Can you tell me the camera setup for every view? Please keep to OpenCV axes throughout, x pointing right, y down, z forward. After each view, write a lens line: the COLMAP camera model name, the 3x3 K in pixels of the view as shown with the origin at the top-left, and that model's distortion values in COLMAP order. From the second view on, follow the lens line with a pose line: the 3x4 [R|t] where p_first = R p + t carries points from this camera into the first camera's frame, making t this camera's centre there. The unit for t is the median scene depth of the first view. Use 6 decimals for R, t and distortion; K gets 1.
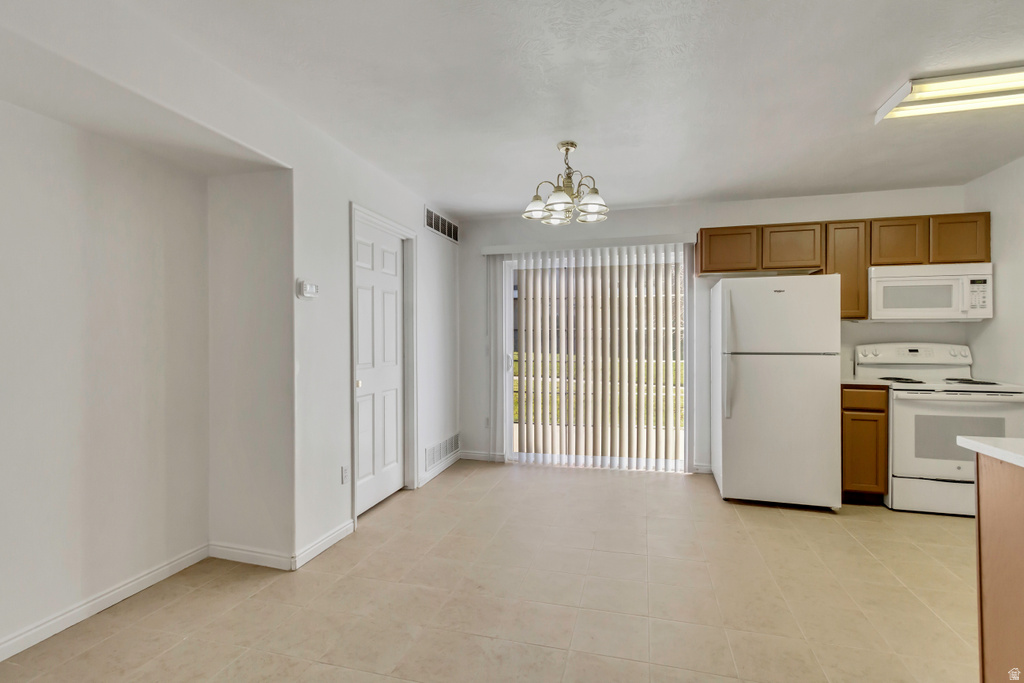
lens RADIAL K [[502.0, 0, 517.6], [0, 502.0, 337.4], [0, 0, 1]] dist [0.006144, -0.001565]
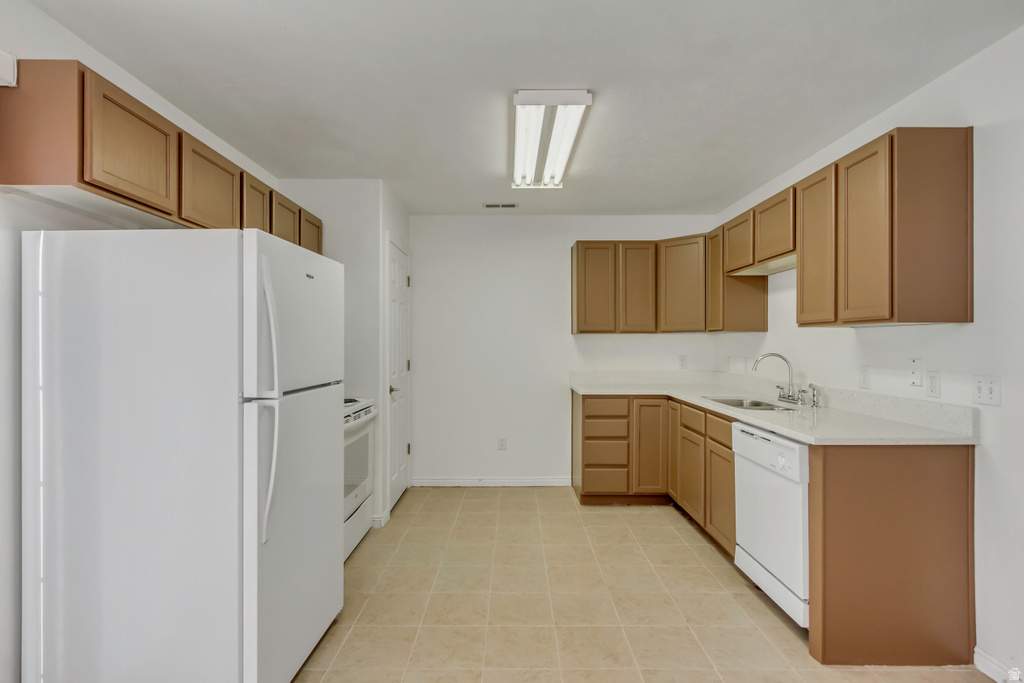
lens RADIAL K [[502.0, 0, 510.4], [0, 502.0, 343.9], [0, 0, 1]] dist [0.006144, -0.001565]
pose [[-0.256736, -0.001779, 0.966480, -0.072550], [-0.006310, 0.999980, 0.000165, -0.018225], [-0.966461, -0.006057, -0.256742, 0.905080]]
